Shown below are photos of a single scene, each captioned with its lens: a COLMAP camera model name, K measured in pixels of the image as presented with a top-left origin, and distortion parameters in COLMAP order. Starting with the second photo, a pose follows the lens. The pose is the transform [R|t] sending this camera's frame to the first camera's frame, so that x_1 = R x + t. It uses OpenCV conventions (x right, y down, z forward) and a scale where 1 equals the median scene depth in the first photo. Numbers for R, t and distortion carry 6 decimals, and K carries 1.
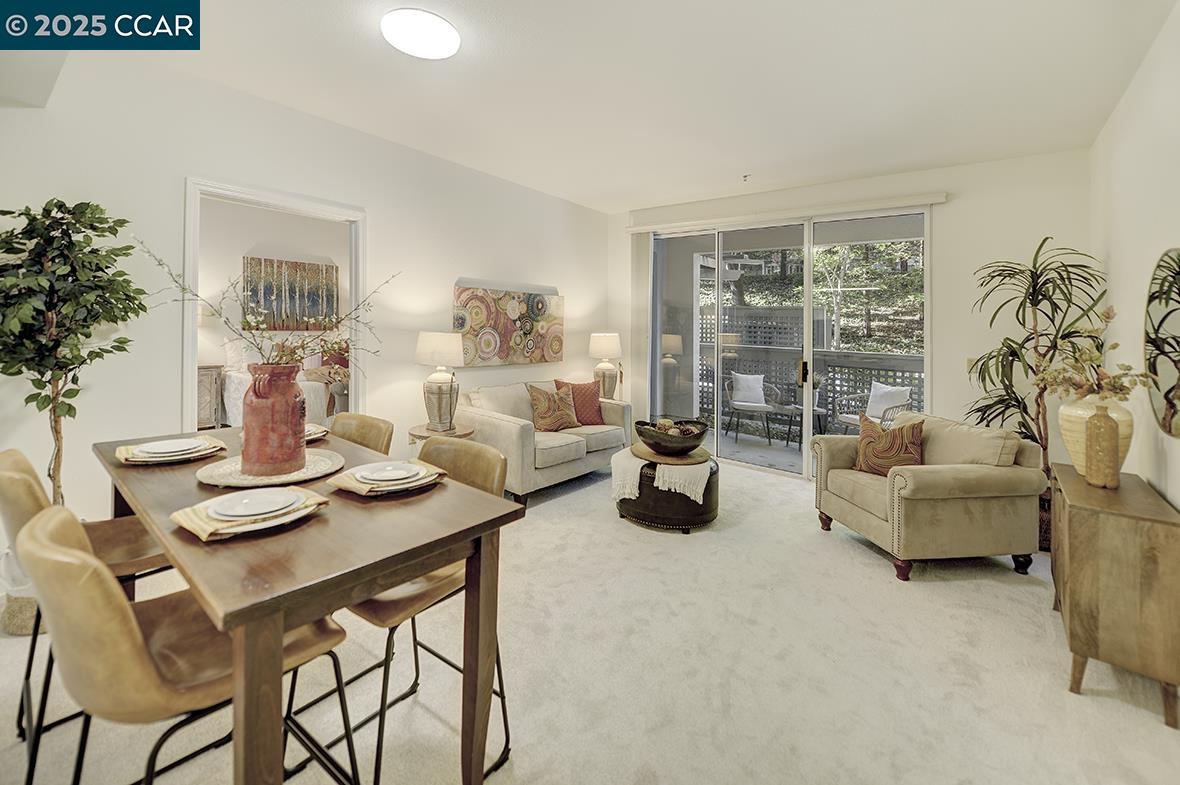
lens RADIAL K [[481.9, 0, 627.0], [0, 481.9, 312.9], [0, 0, 1]] dist [-0.004305, -0.000687]
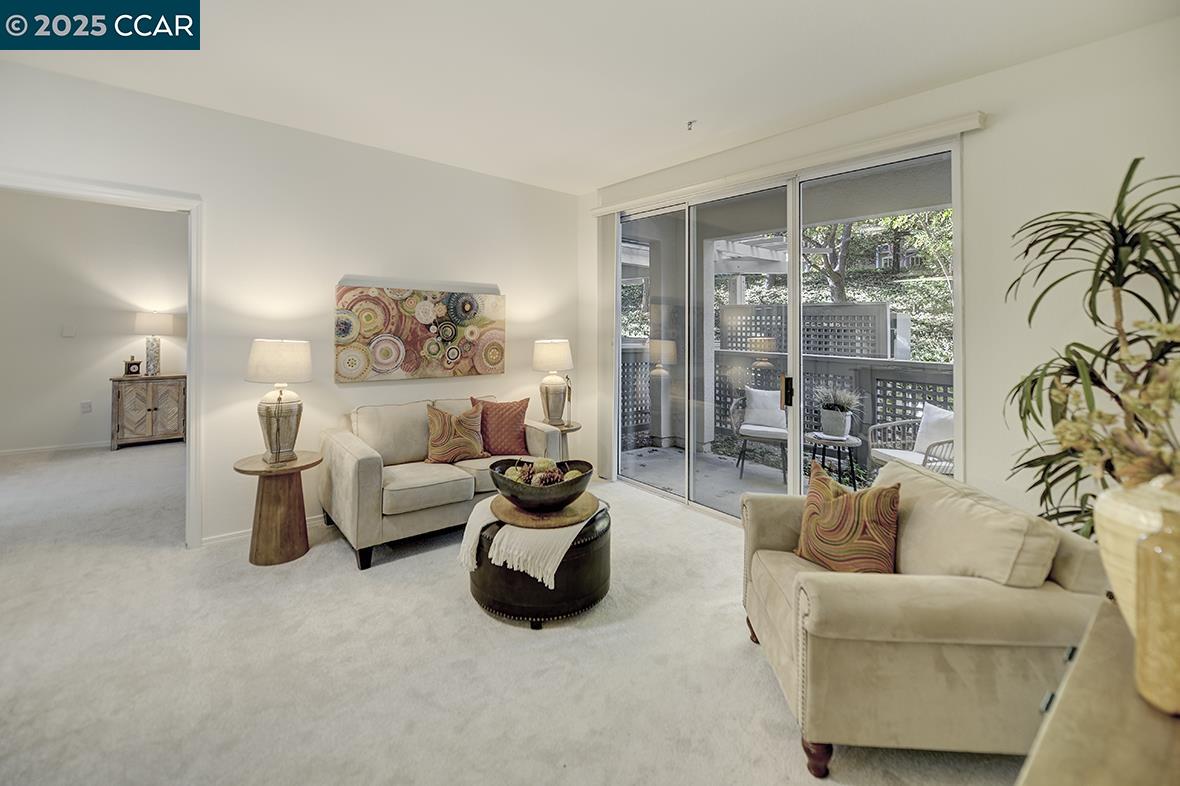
lens RADIAL K [[507.3, 0, 616.2], [0, 507.3, 314.4], [0, 0, 1]] dist [-0.004725, -0.000433]
pose [[0.979324, -0.017987, -0.201495, 0.314784], [0.017316, 0.999837, -0.005094, 0.008646], [0.201554, 0.001500, 0.979476, 0.246367]]
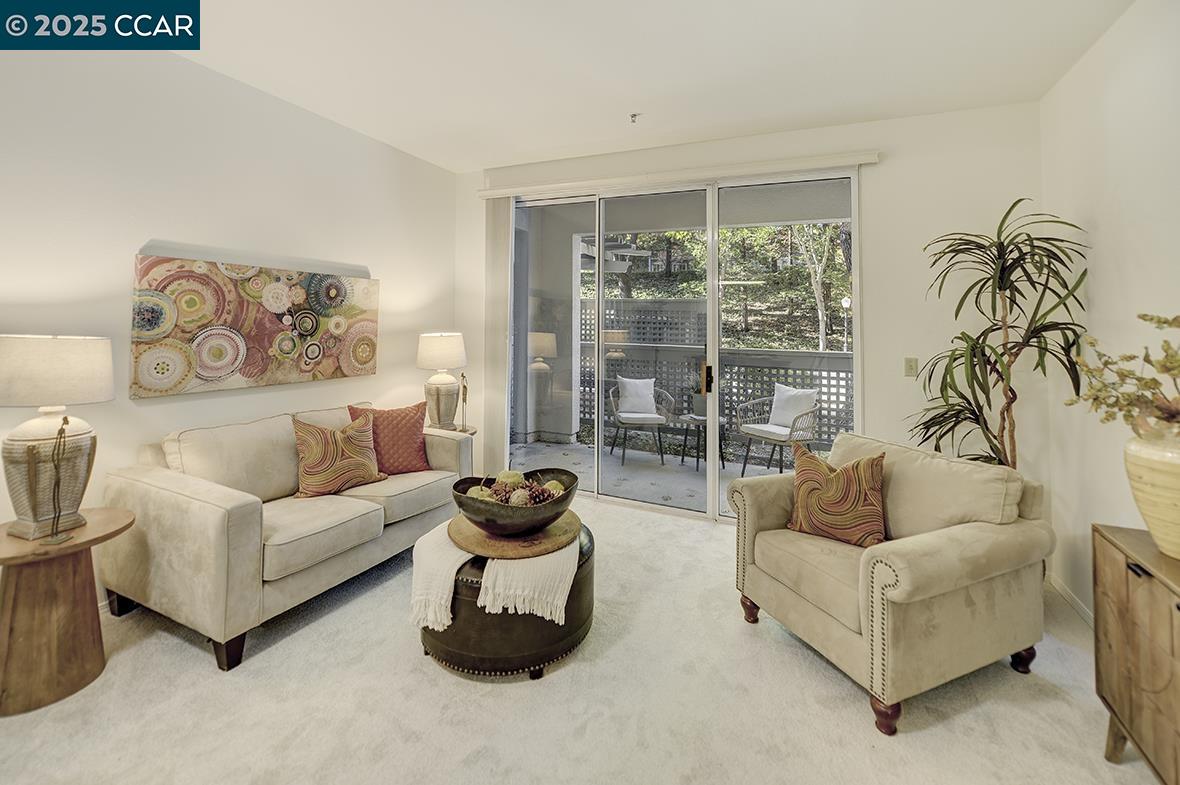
lens RADIAL K [[481.9, 0, 640.1], [0, 481.9, 302.3], [0, 0, 1]] dist [-0.004305, -0.000687]
pose [[0.967323, 0.001448, 0.253544, 0.077108], [0.002216, 0.999897, -0.014165, 0.011253], [-0.253539, 0.014264, 0.967220, 0.322119]]
